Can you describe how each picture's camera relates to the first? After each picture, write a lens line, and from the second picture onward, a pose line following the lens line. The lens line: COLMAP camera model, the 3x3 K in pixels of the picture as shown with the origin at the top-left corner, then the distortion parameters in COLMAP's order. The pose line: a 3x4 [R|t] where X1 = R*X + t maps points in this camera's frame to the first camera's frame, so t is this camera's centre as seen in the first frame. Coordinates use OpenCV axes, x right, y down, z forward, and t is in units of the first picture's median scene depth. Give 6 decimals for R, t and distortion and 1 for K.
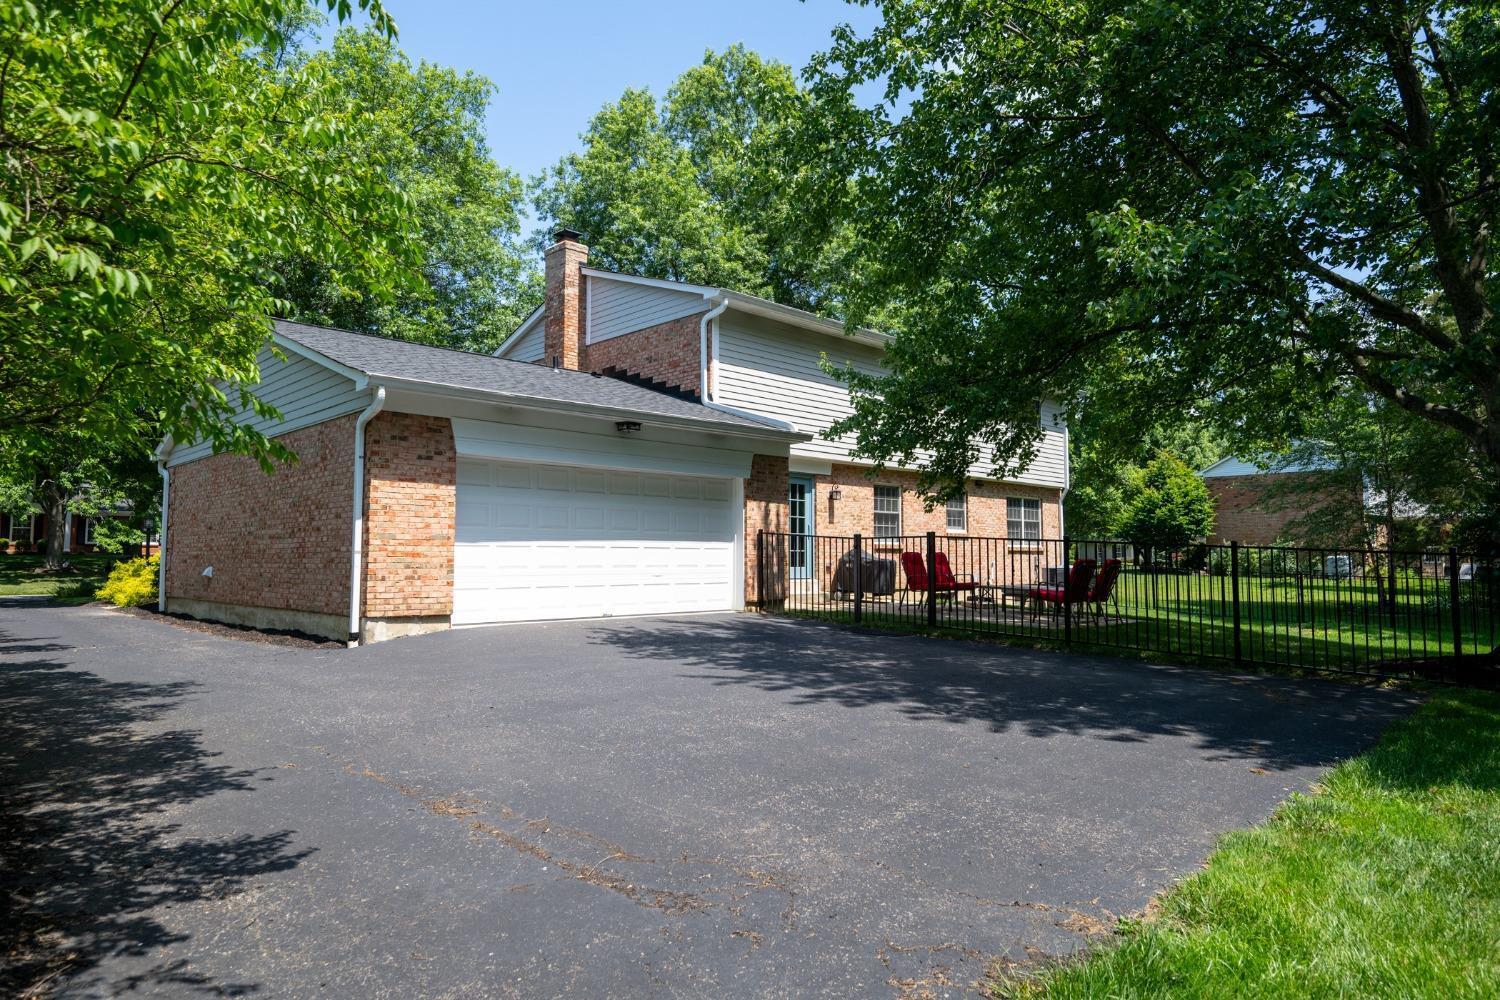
lens RADIAL K [[914.1, 0, 750.7], [0, 914.1, 505.0], [0, 0, 1]] dist [0.001492, 0.000029]
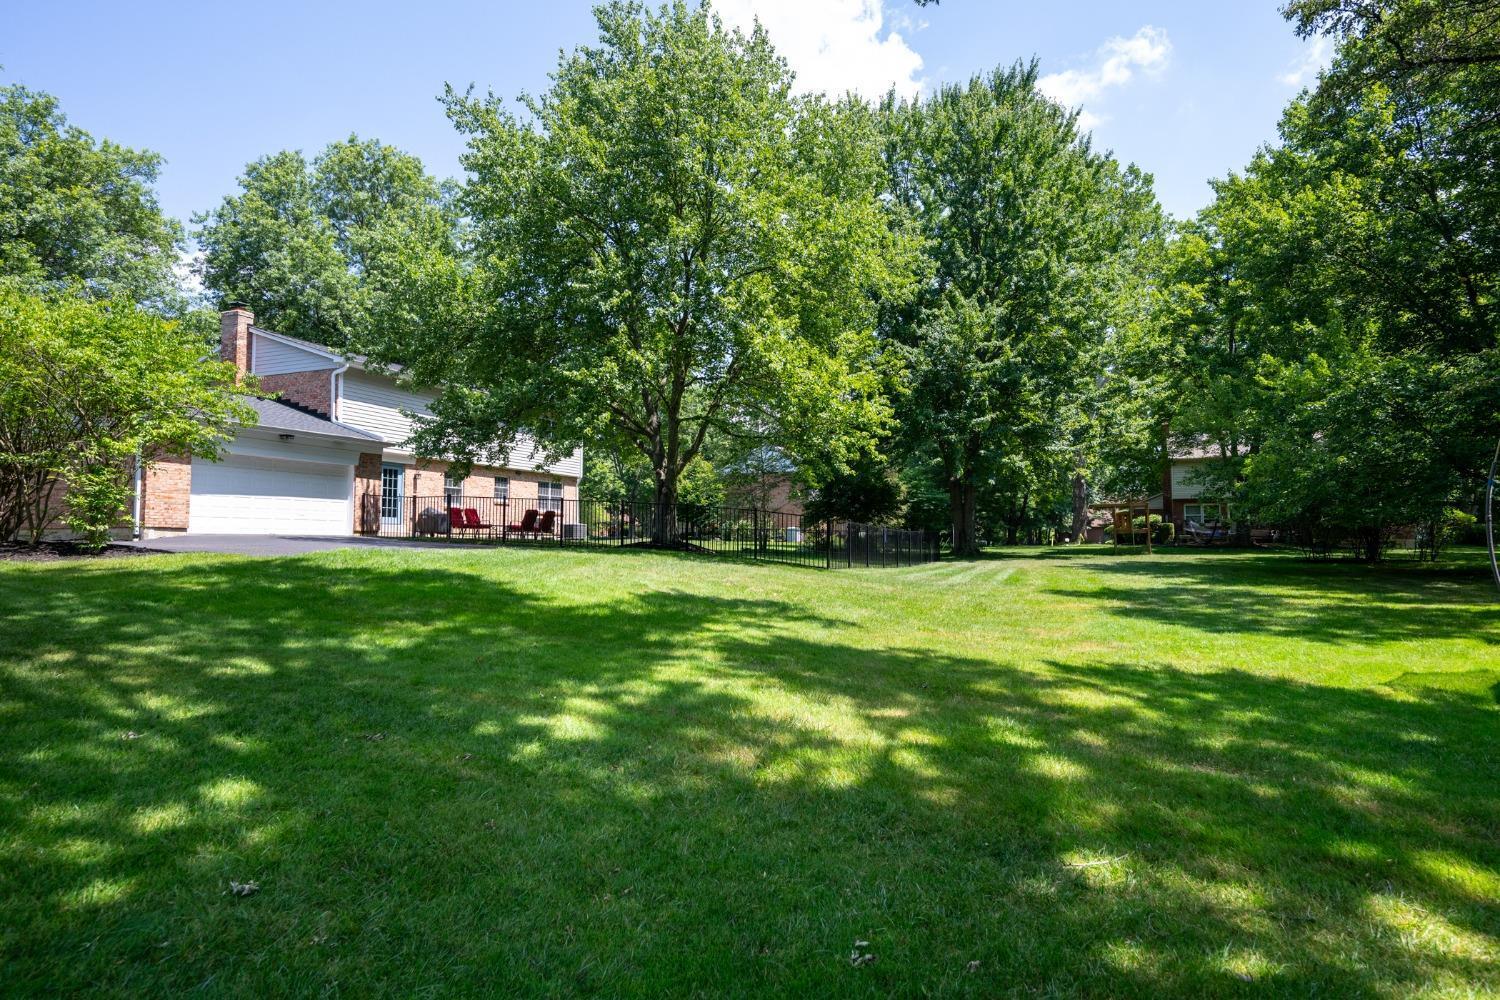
lens RADIAL K [[837.0, 0, 753.2], [0, 837.0, 495.2], [0, 0, 1]] dist [-0.002240, 0.001104]
pose [[0.920988, 0.019412, 0.389107, 0.059347], [-0.020468, 0.999789, -0.001431, 0.012899], [-0.389052, -0.006647, 0.921192, -0.666271]]
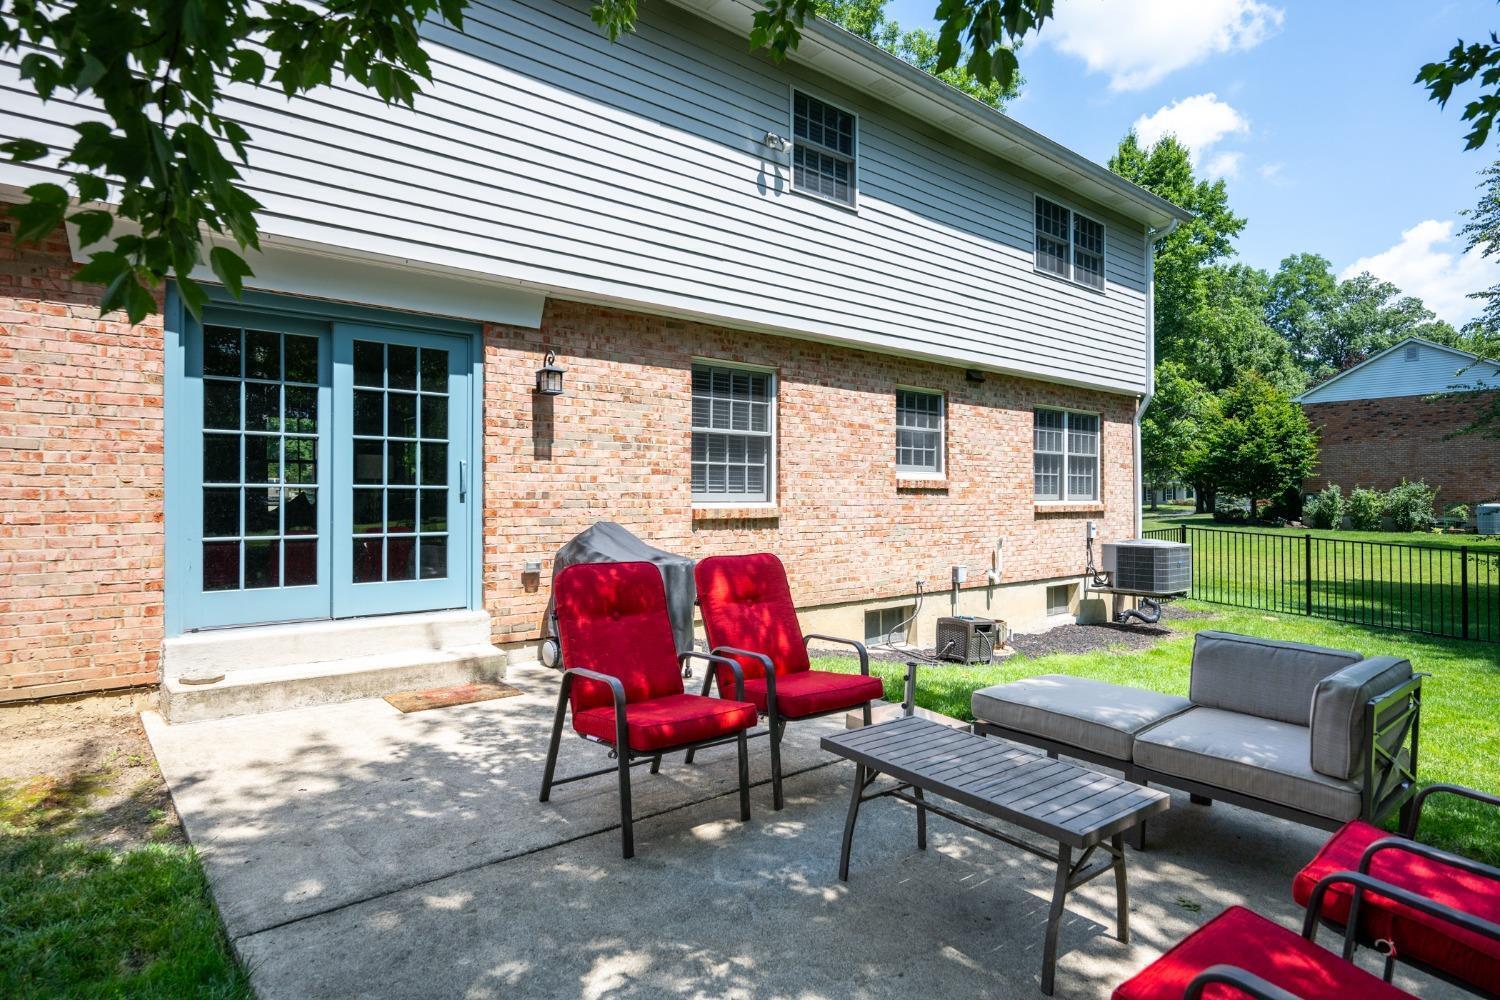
lens RADIAL K [[837.0, 0, 751.6], [0, 837.0, 494.7], [0, 0, 1]] dist [-0.002240, 0.001104]
pose [[0.997447, -0.001049, -0.071402, 0.189928], [0.004997, 0.998466, 0.055138, 0.015942], [0.071234, -0.055354, 0.995922, 0.634085]]
